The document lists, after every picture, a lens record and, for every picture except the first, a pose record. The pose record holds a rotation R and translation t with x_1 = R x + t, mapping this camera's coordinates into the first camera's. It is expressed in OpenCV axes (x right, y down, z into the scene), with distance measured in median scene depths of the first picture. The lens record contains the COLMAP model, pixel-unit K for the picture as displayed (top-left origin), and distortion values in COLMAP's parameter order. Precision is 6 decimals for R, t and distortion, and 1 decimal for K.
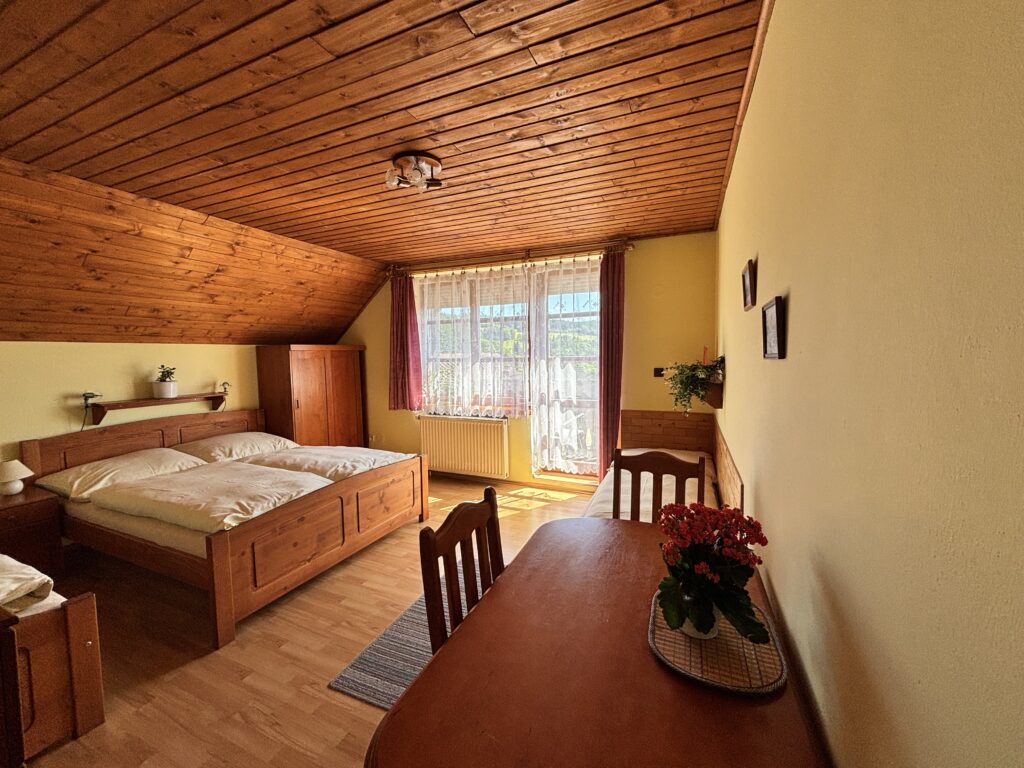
lens RADIAL K [[413.7, 0, 512.5], [0, 413.7, 384.6], [0, 0, 1]] dist [-0.001187, 0.000442]
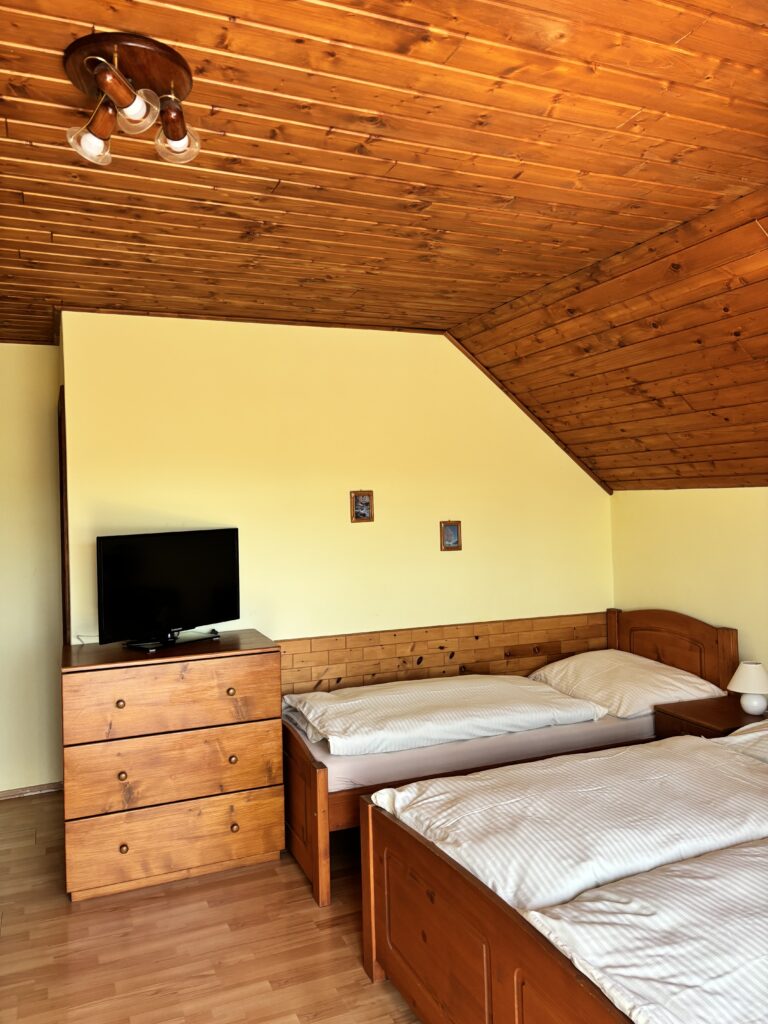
lens RADIAL K [[774.2, 0, 381.2], [0, 774.2, 497.3], [0, 0, 1]] dist [0.055197, -0.058086]
pose [[-0.695558, 0.026985, -0.717963, 0.145496], [-0.016868, 0.998406, 0.053868, -0.170630], [0.718272, 0.049579, -0.693994, 1.662180]]
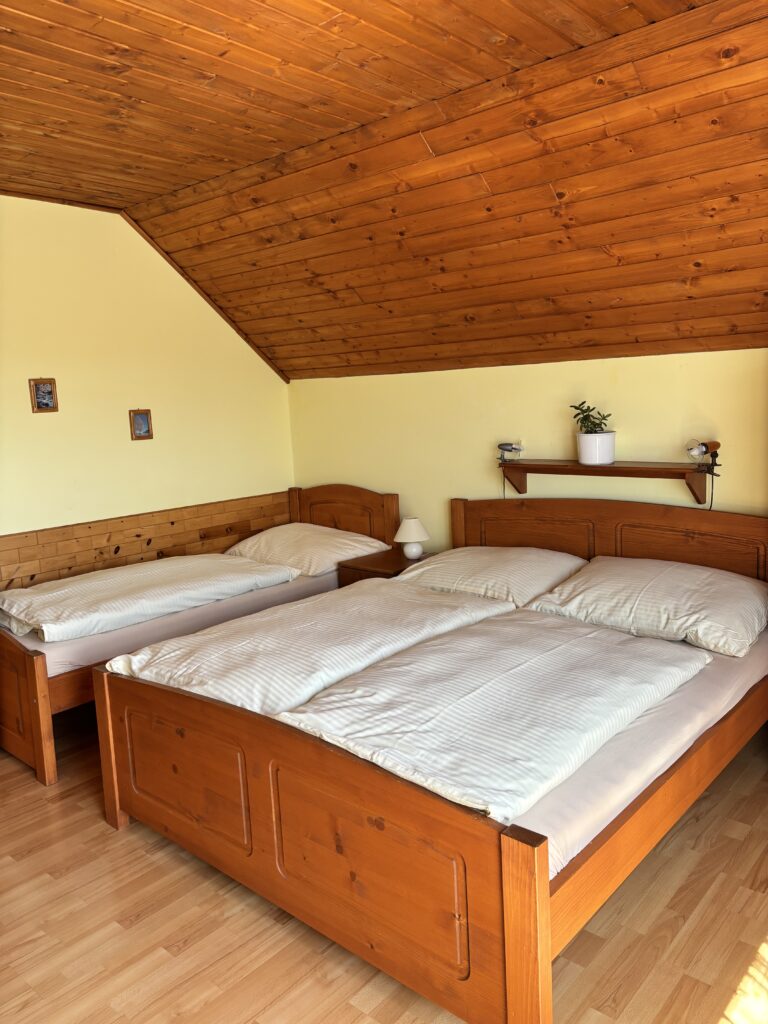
lens RADIAL K [[774.2, 0, 381.0], [0, 774.2, 504.1], [0, 0, 1]] dist [0.055197, -0.058086]
pose [[-0.313222, 0.160872, -0.935955, 0.288360], [-0.017691, 0.984389, 0.175117, -0.132939], [0.949515, 0.071409, -0.305486, 1.630488]]
